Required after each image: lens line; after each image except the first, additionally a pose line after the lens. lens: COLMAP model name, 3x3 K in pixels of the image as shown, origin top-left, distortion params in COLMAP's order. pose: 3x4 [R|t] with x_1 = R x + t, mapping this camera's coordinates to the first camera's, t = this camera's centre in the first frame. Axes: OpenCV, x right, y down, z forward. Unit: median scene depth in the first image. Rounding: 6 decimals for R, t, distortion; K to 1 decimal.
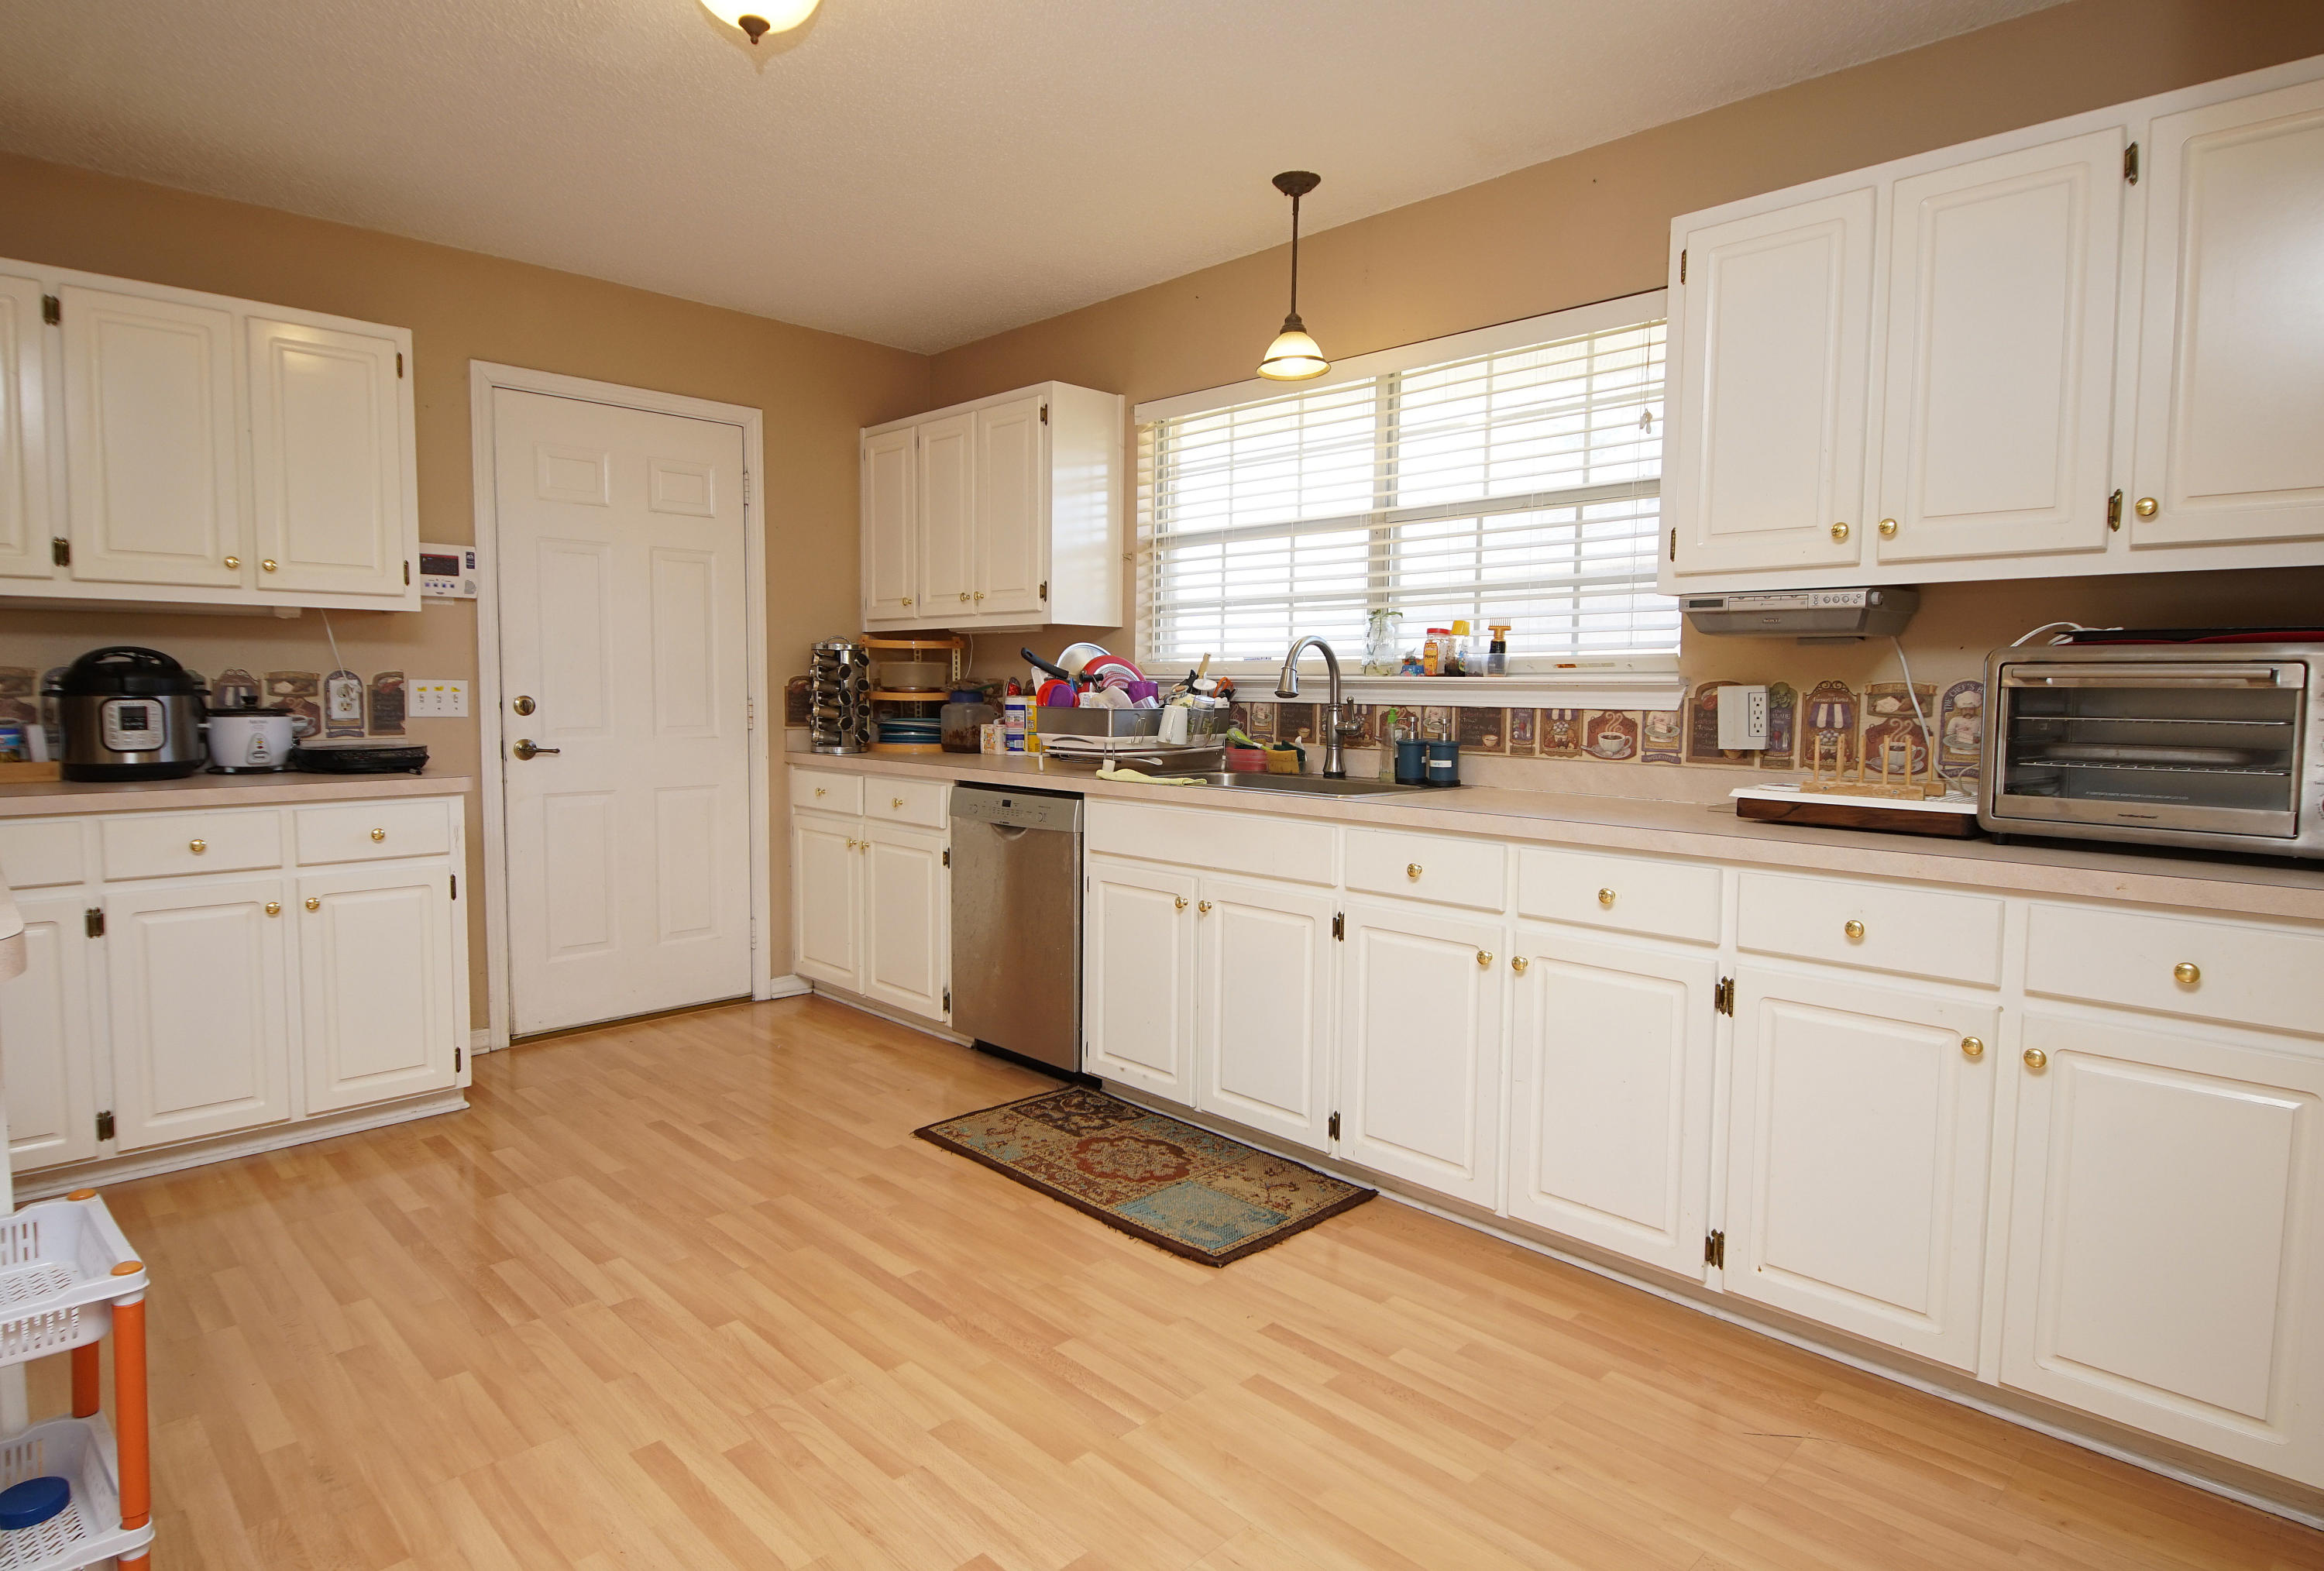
lens RADIAL K [[1241.8, 0, 1157.7], [0, 1241.8, 778.4], [0, 0, 1]] dist [0.029459, -0.028082]
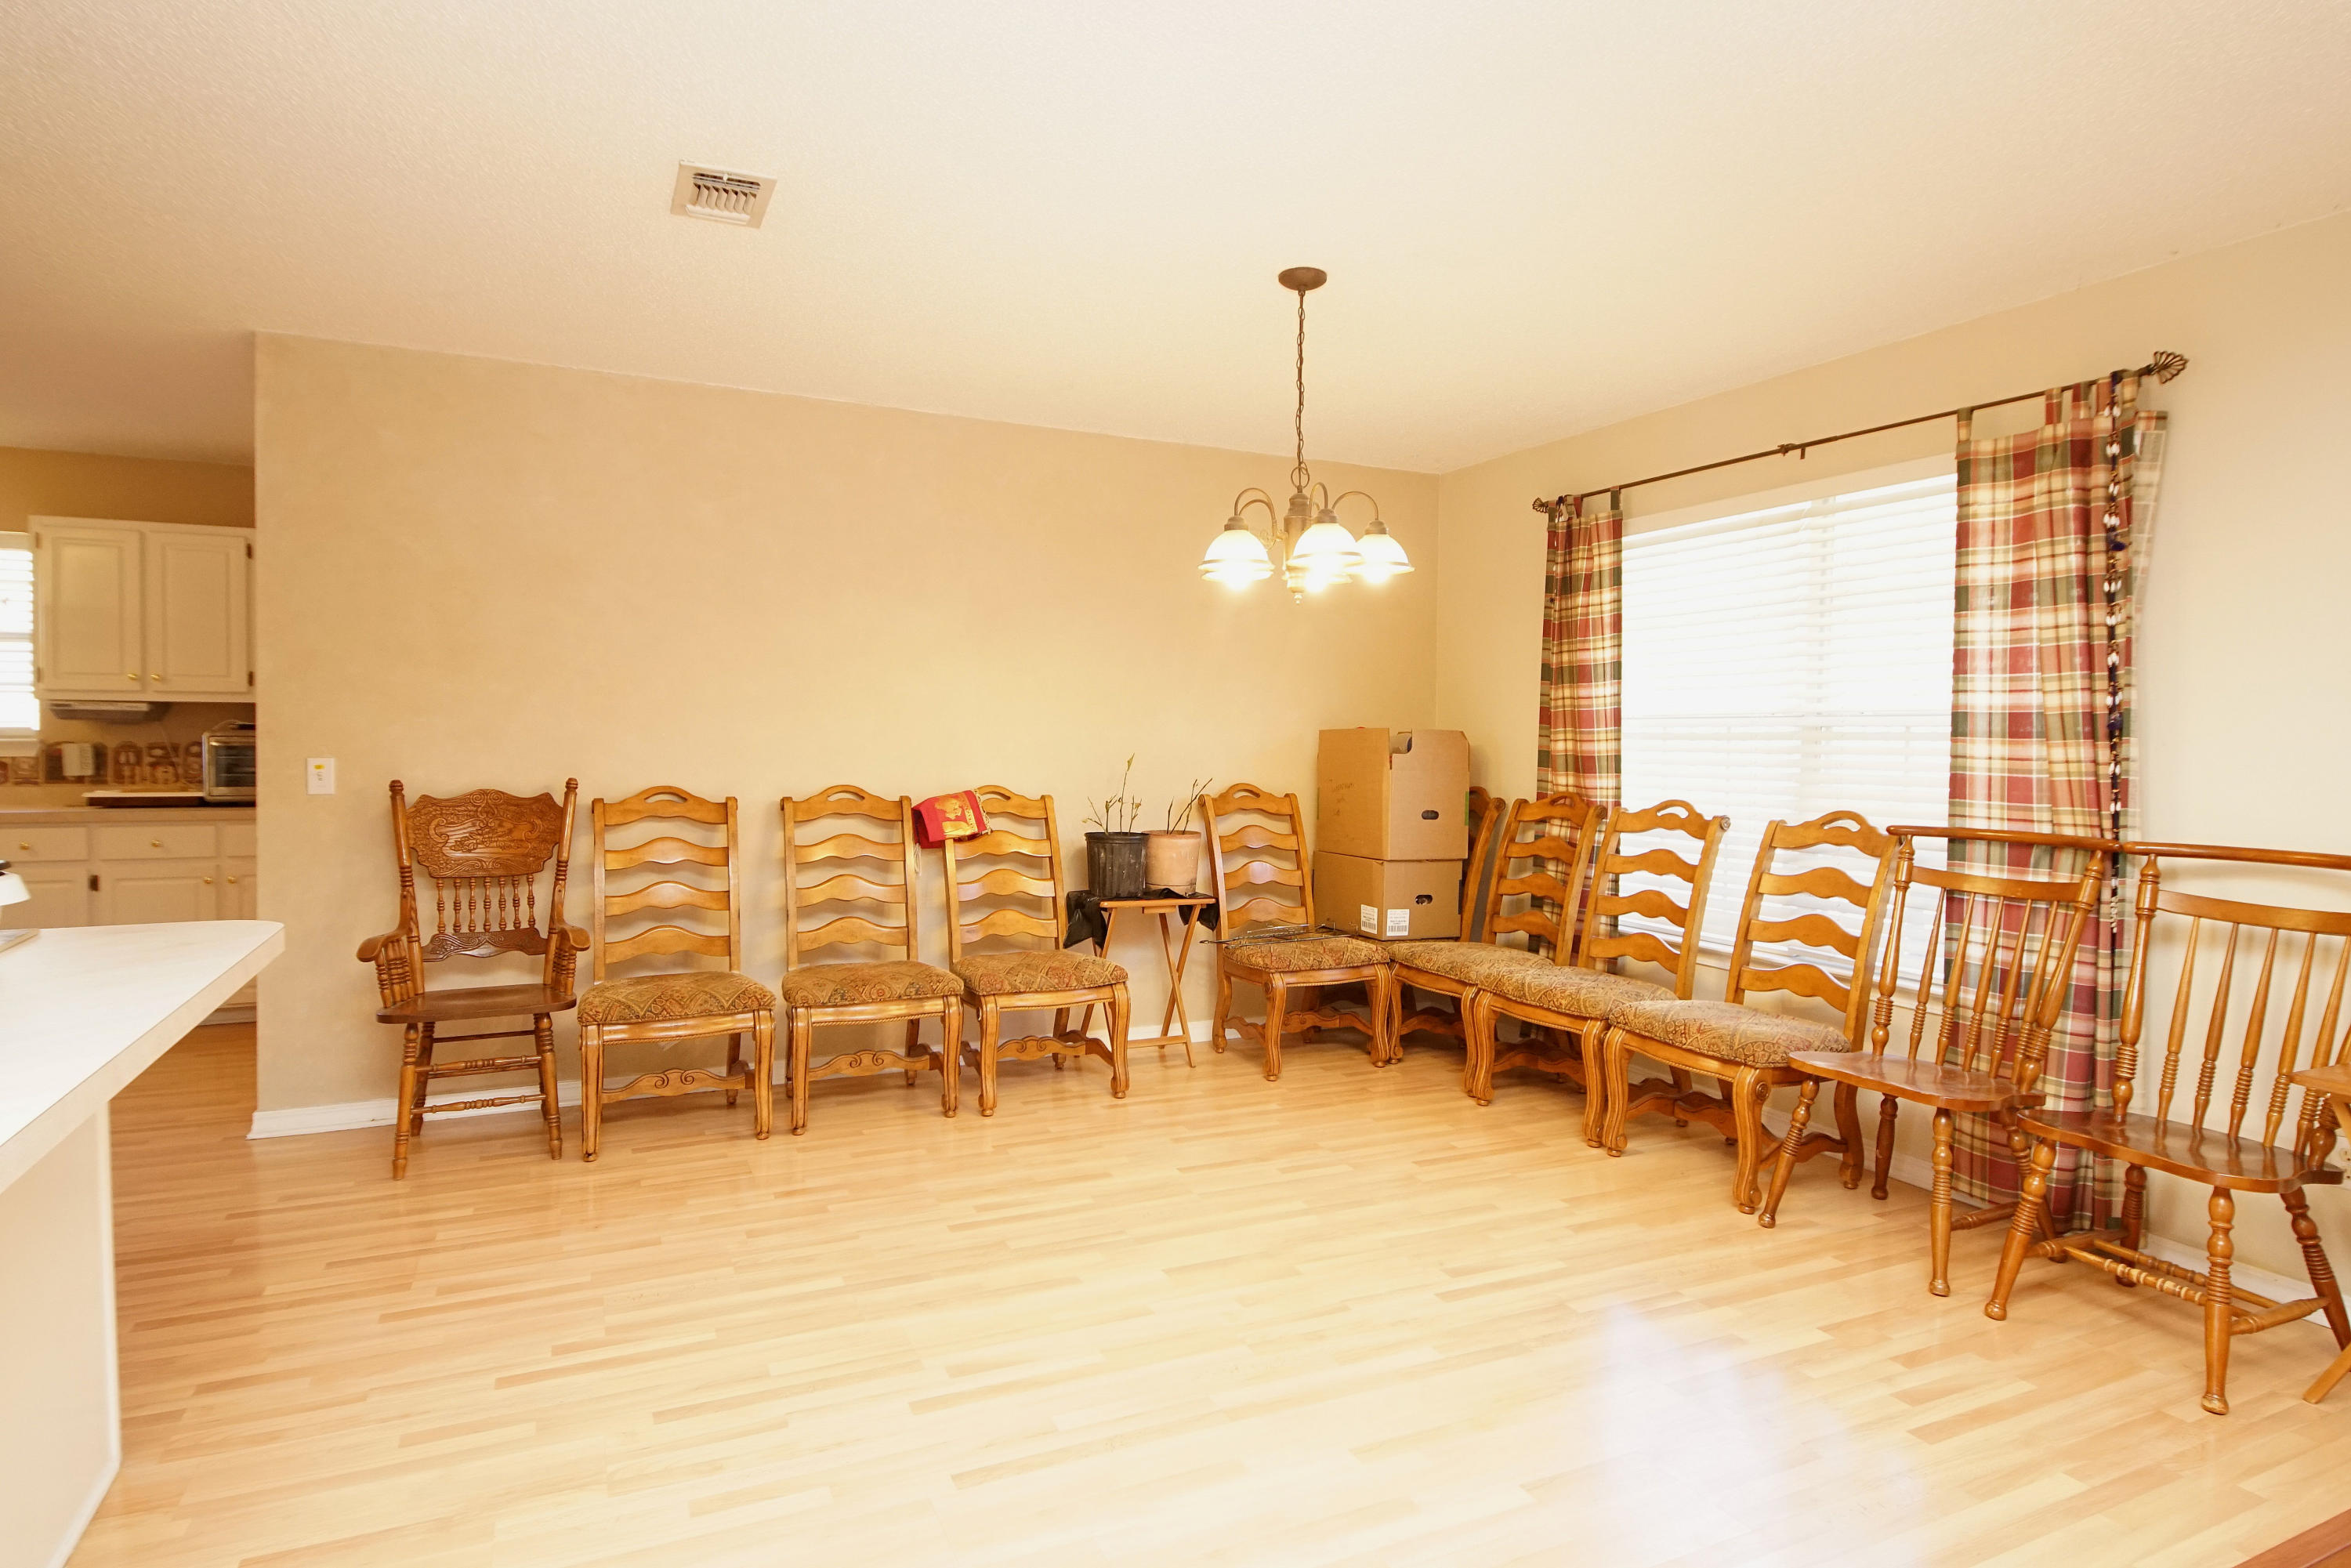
lens RADIAL K [[1256.2, 0, 1157.9], [0, 1256.2, 768.2], [0, 0, 1]] dist [0.029459, -0.028082]
pose [[0.331423, -0.030969, 0.942974, -0.728178], [0.064381, 0.997874, 0.010144, 0.046629], [-0.941283, 0.057347, 0.332712, -1.089004]]
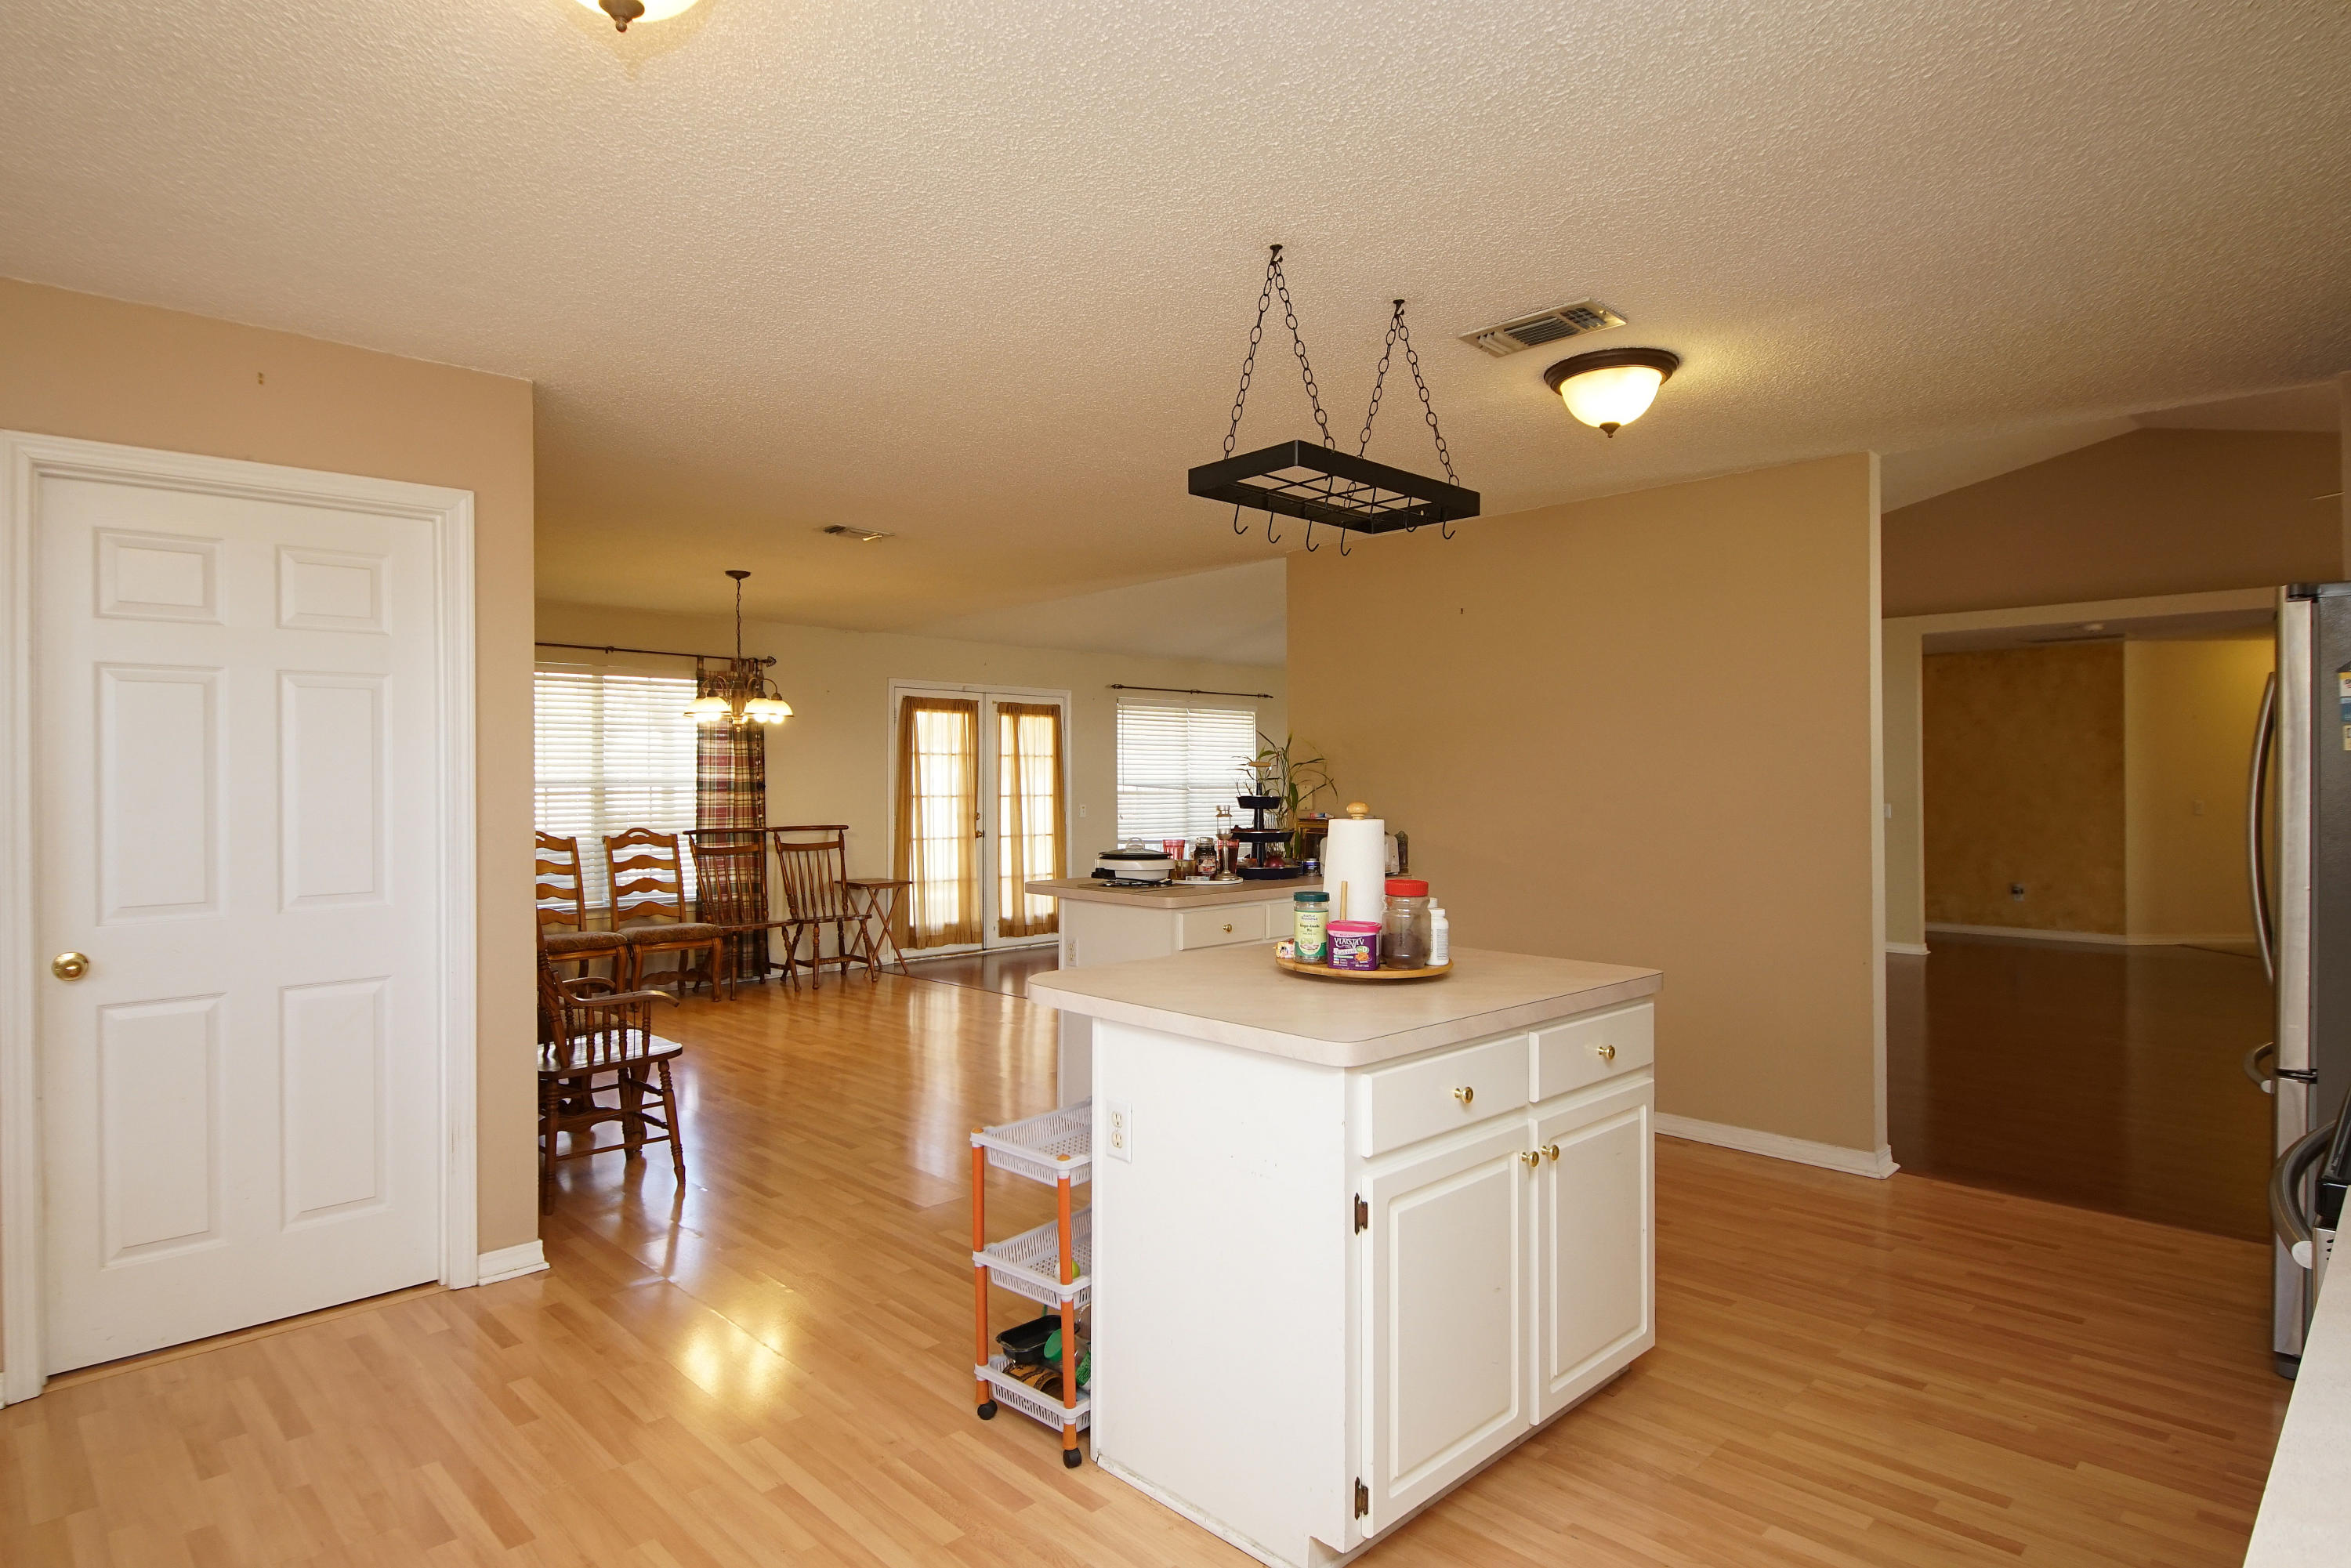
lens RADIAL K [[1256.2, 0, 1169.4], [0, 1256.2, 767.3], [0, 0, 1]] dist [0.029459, -0.028082]
pose [[-0.999960, -0.004173, -0.007966, -0.424291], [-0.004691, 0.997804, 0.066071, -0.145609], [0.007673, 0.066106, -0.997783, 1.159060]]
